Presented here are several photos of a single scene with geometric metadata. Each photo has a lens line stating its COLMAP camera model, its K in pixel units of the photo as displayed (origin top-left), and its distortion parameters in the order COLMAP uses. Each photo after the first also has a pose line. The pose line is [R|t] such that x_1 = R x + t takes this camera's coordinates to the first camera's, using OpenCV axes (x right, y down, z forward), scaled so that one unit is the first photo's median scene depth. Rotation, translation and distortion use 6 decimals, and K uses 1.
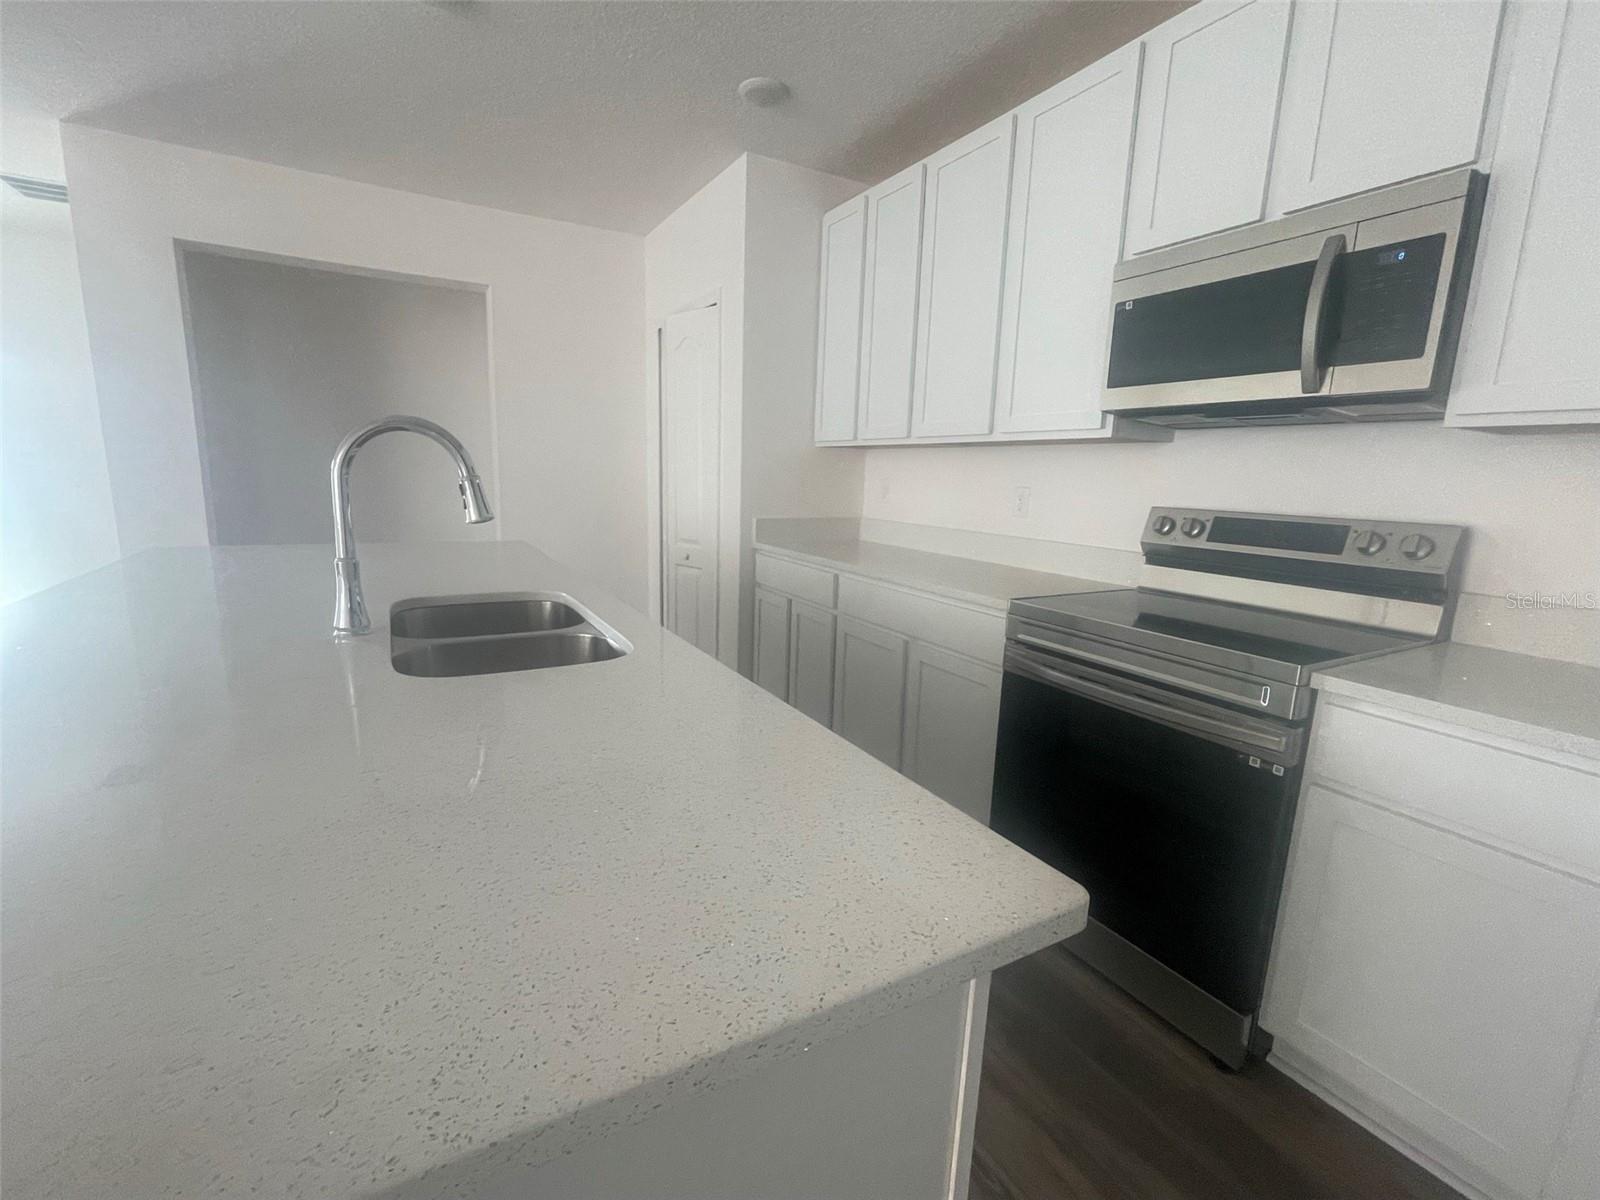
lens RADIAL K [[698.6, 0, 795.6], [0, 698.6, 611.3], [0, 0, 1]] dist [-0.004504, -0.000235]
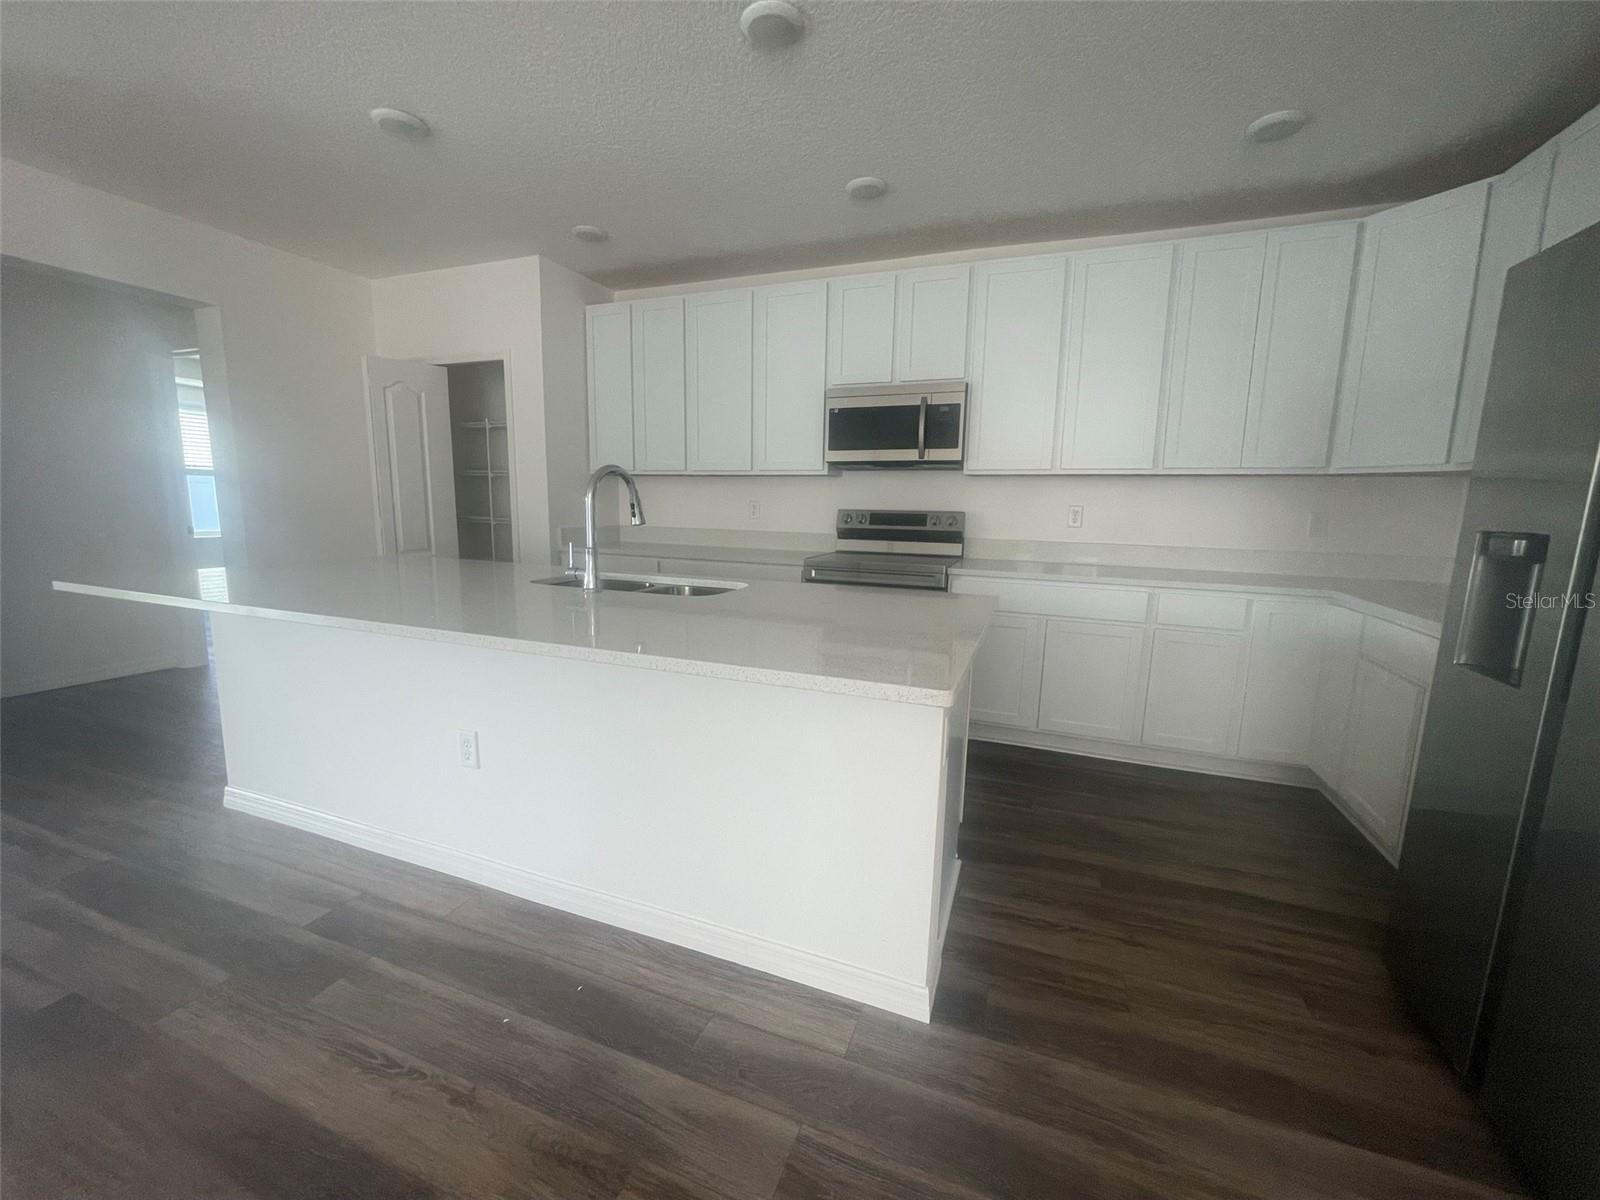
lens RADIAL K [[647.0, 0, 779.3], [0, 647.0, 607.7], [0, 0, 1]] dist [0.000462, 0.000111]
pose [[0.780226, -0.119540, 0.613969, -1.021293], [0.130284, 0.991098, 0.027403, 0.068955], [-0.611779, 0.058609, 0.788855, -0.415134]]
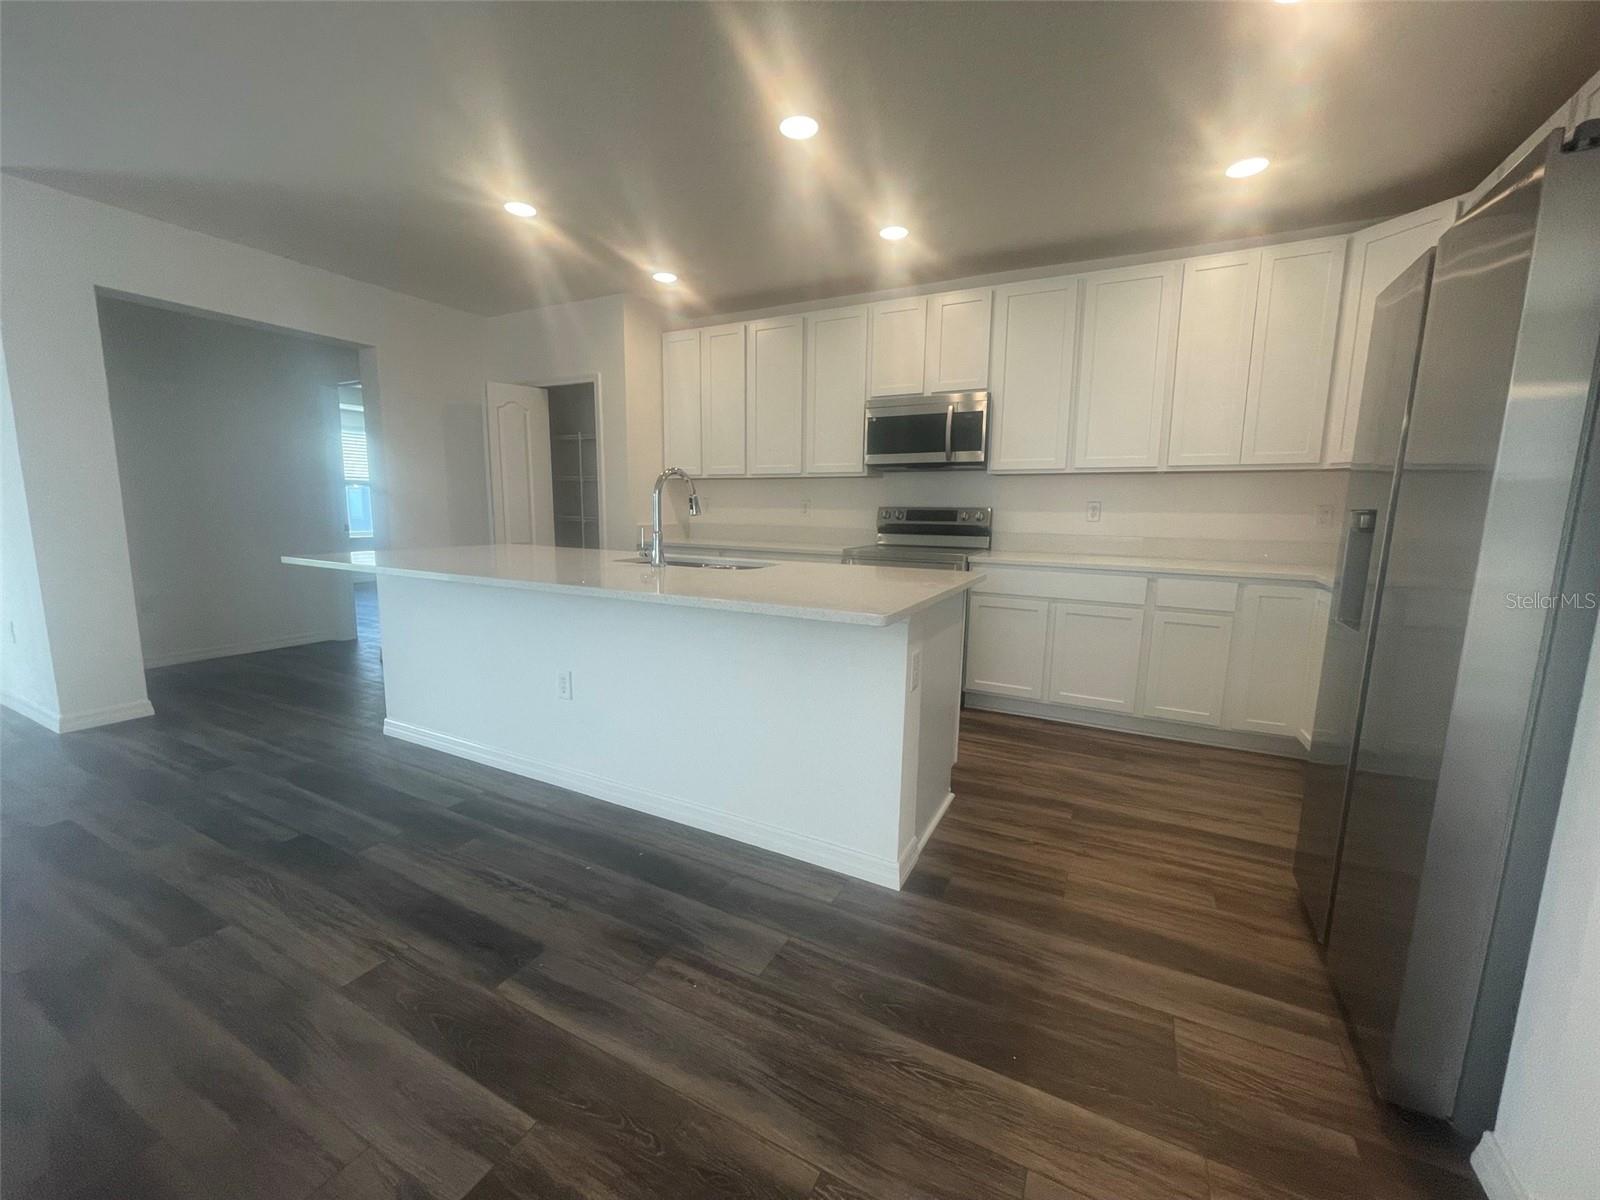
lens RADIAL K [[647.0, 0, 779.3], [0, 647.0, 607.7], [0, 0, 1]] dist [0.000462, 0.000111]
pose [[0.849001, -0.103596, 0.518136, -1.122323], [0.119105, 0.992876, 0.003354, 0.159924], [-0.514793, 0.058865, 0.855291, -0.743664]]
